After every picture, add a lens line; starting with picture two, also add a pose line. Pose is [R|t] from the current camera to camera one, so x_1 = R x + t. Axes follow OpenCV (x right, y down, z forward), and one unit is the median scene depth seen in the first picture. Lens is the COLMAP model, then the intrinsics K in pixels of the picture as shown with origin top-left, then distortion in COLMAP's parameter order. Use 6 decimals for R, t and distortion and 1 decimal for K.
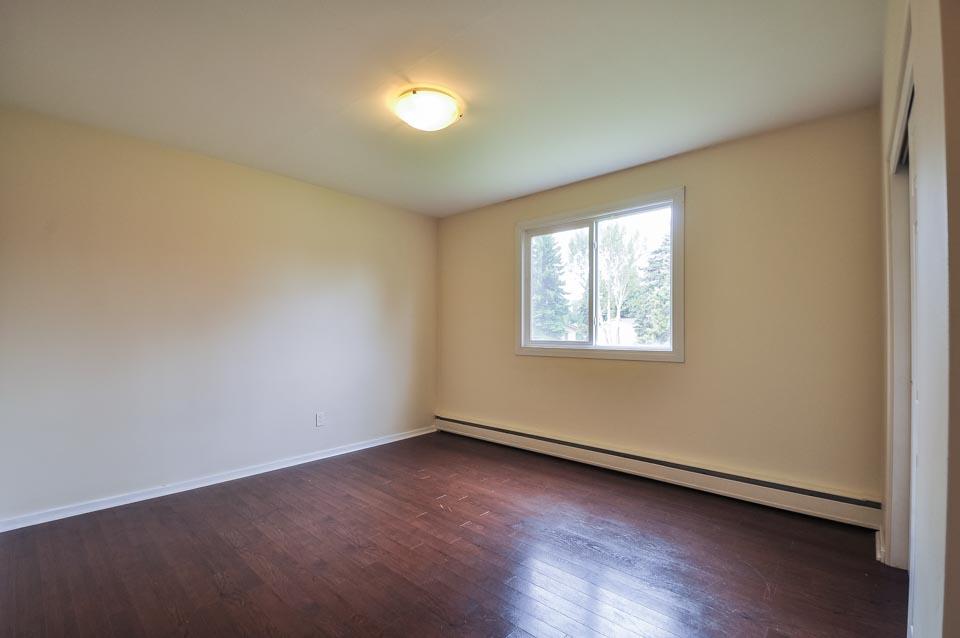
lens RADIAL K [[414.4, 0, 475.3], [0, 414.4, 320.6], [0, 0, 1]] dist [0.004428, -0.000354]
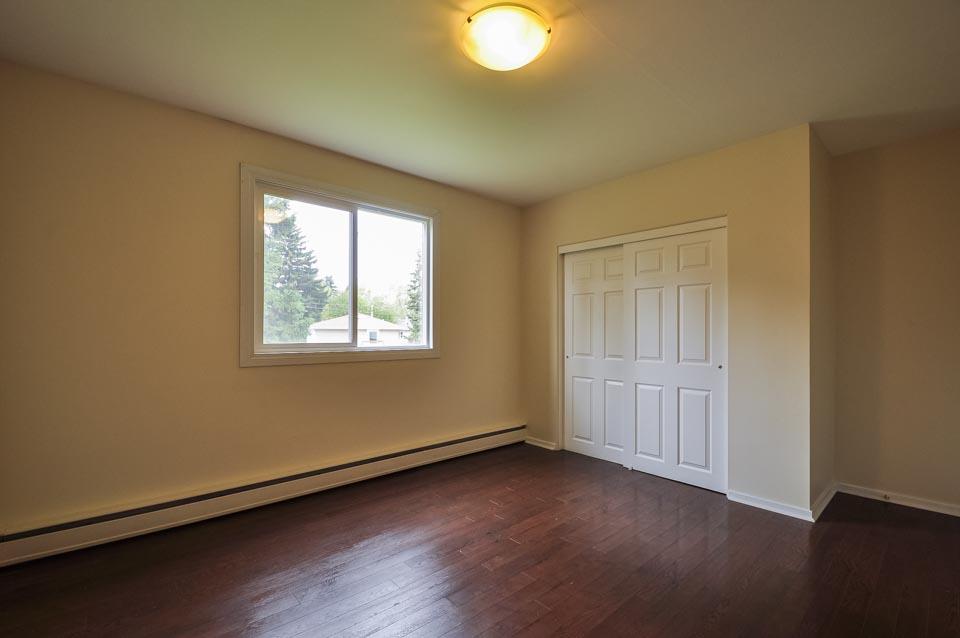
lens RADIAL K [[414.4, 0, 487.4], [0, 414.4, 326.7], [0, 0, 1]] dist [0.004428, -0.000354]
pose [[0.149719, 0.009213, 0.988686, -0.550055], [-0.019558, 0.999789, -0.006355, 0.016555], [-0.988535, -0.018385, 0.149868, 0.587633]]
